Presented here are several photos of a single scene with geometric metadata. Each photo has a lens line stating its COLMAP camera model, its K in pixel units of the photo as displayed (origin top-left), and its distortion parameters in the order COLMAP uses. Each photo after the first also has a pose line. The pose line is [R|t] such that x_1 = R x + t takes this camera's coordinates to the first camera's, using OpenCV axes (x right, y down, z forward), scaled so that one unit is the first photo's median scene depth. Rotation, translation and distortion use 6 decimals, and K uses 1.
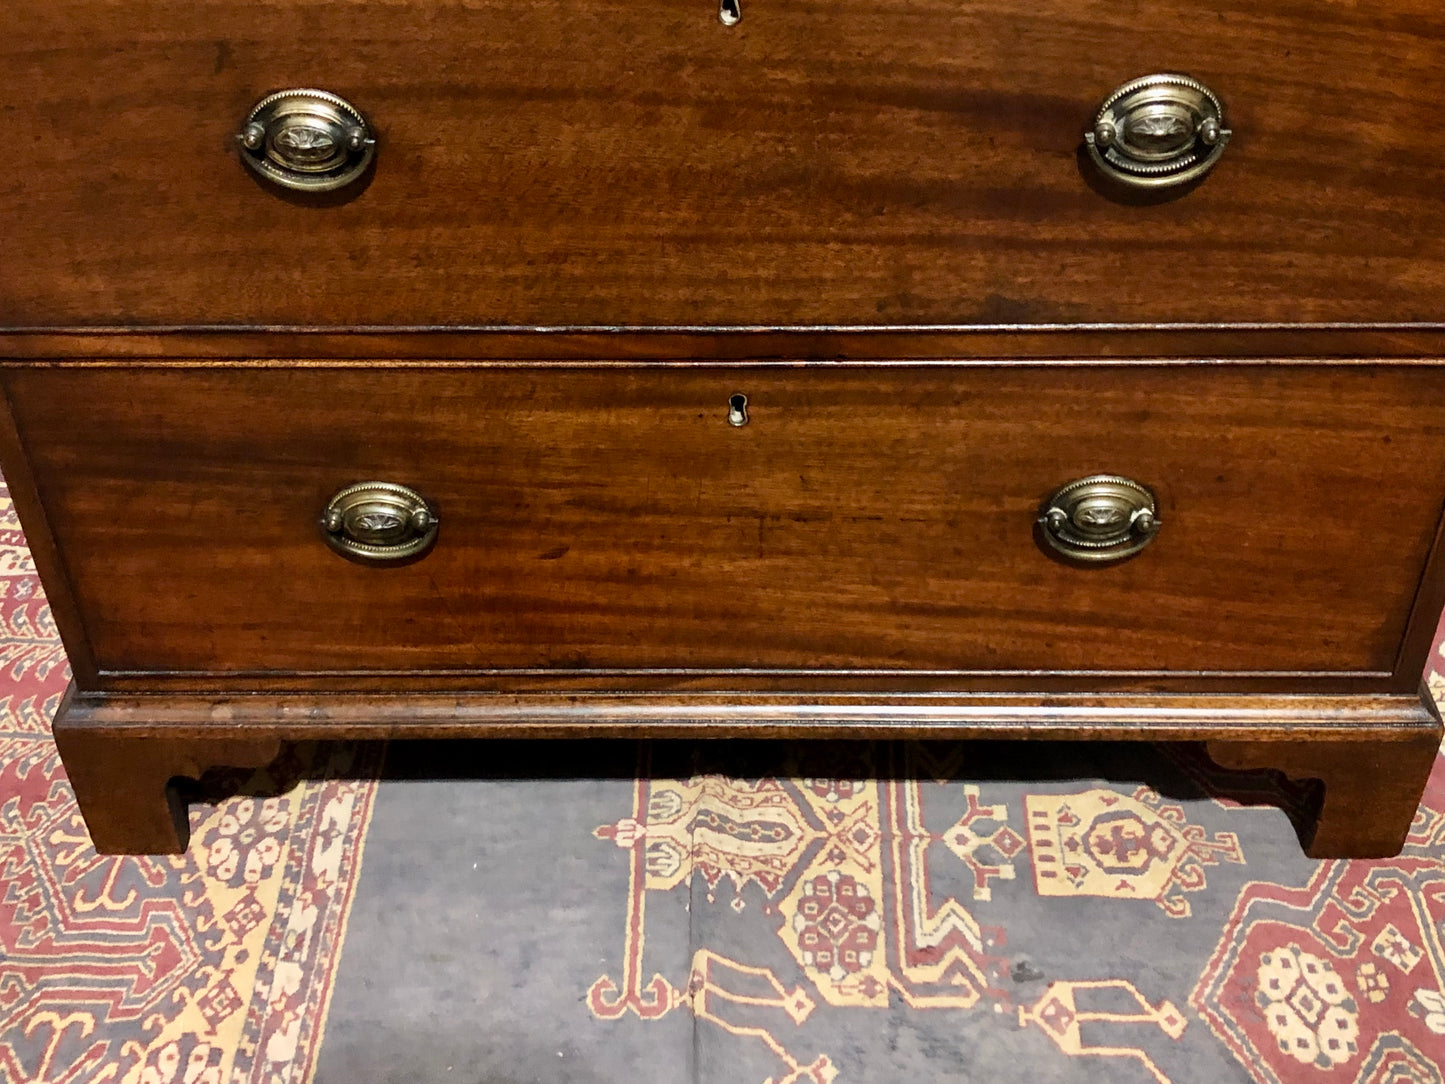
lens RADIAL K [[1717.5, 0, 701.6], [0, 1717.5, 547.9], [0, 0, 1]] dist [0.013576, 0.000000]
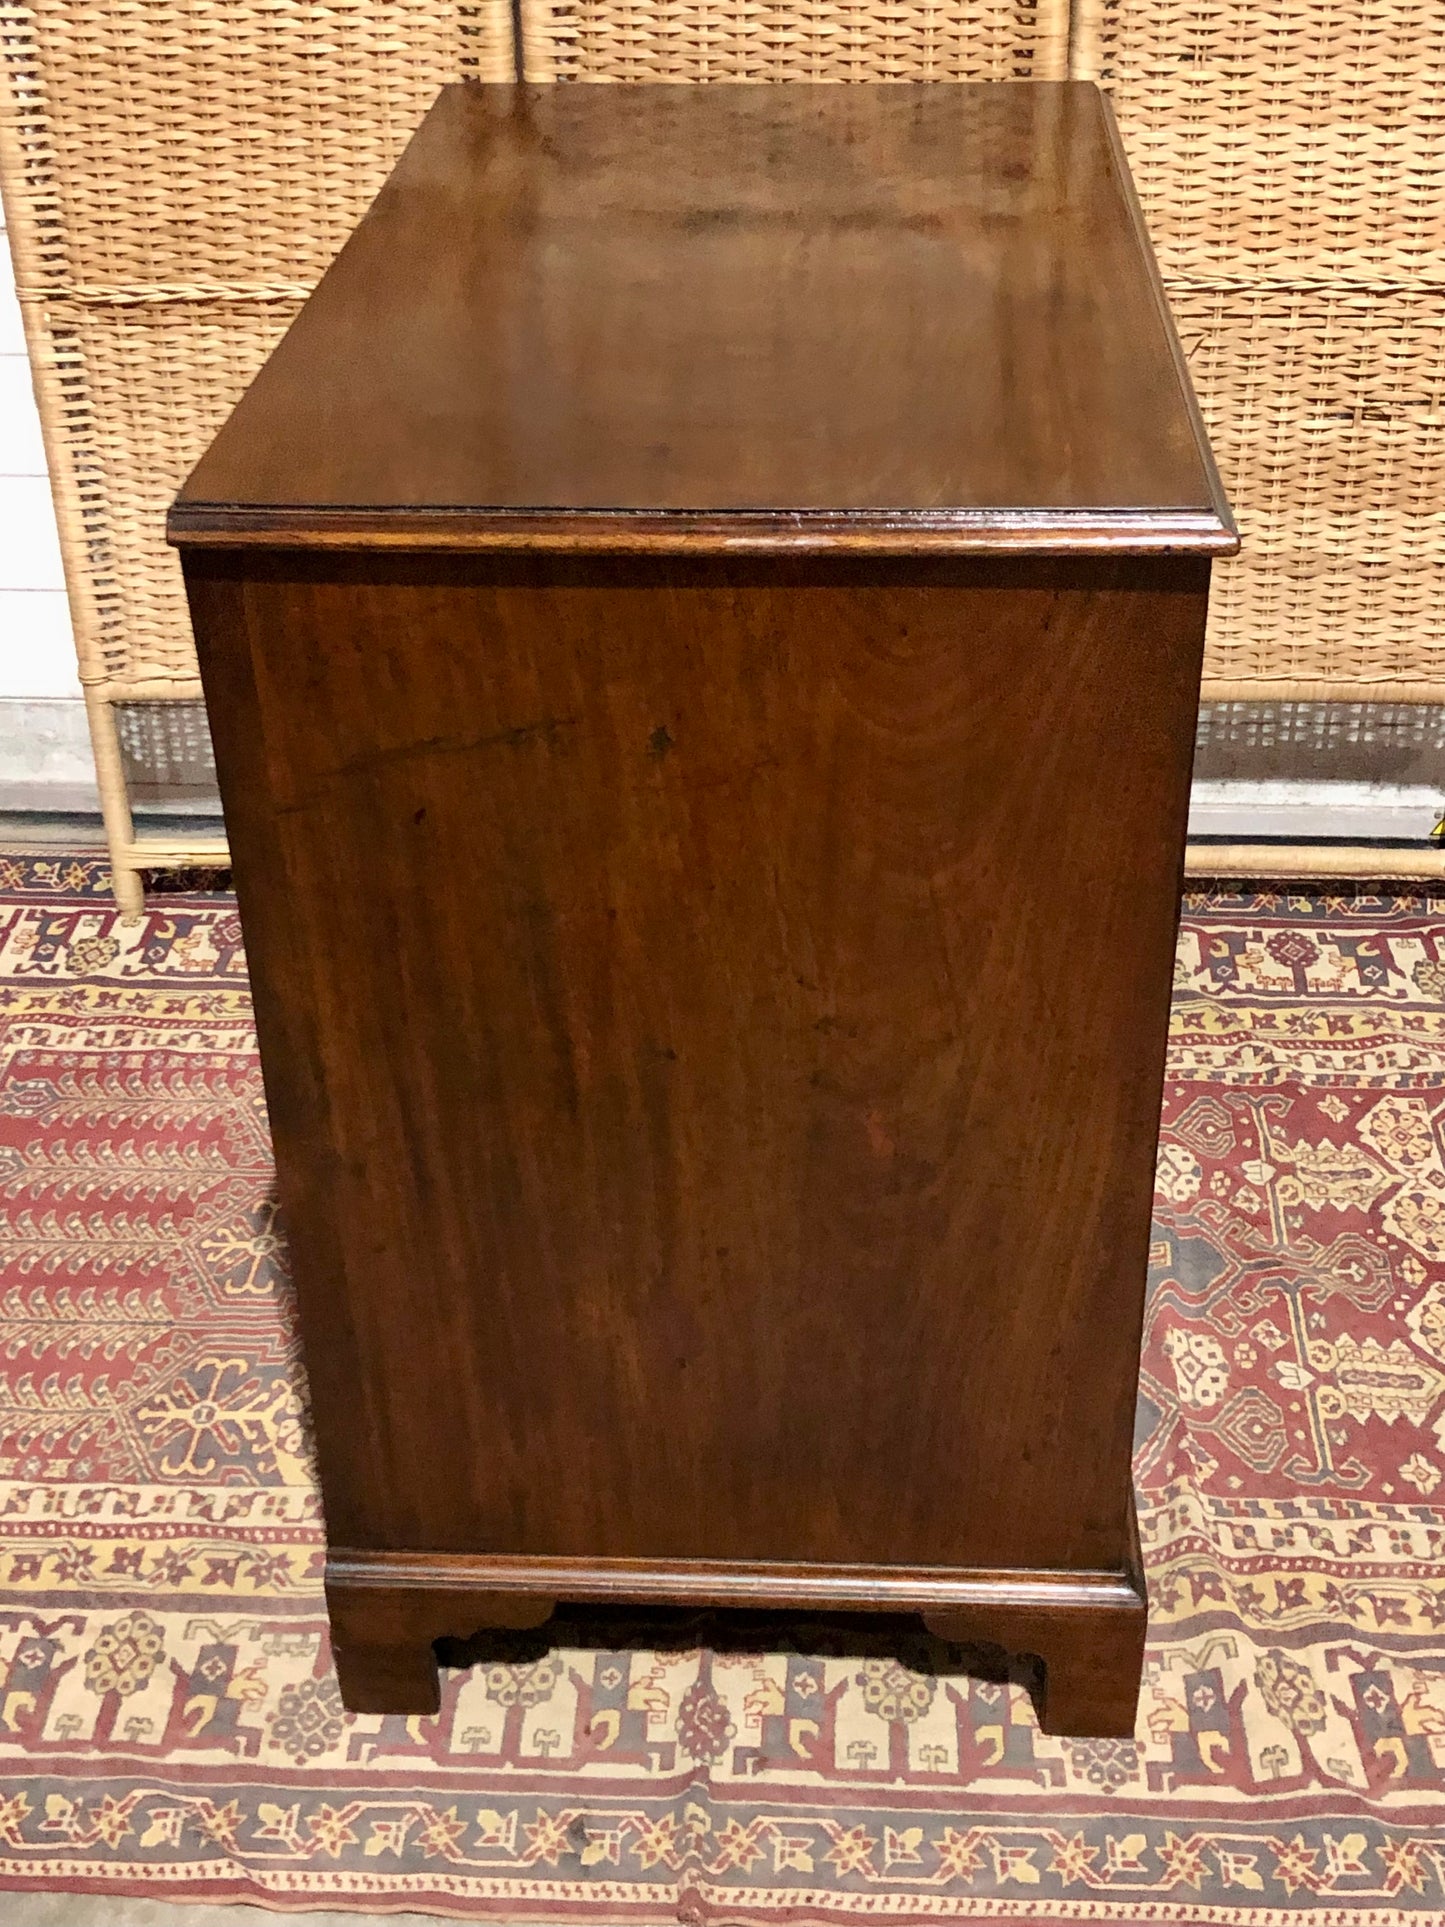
lens RADIAL K [[2383.2, 0, 737.2], [0, 2383.2, 975.9], [0, 0, 1]] dist [-0.009873, 0.000000]
pose [[0.999467, 0.017310, -0.027679, 0.059308], [-0.020094, 0.994407, -0.103683, 0.166767], [0.025729, 0.104184, 0.994225, -0.799583]]
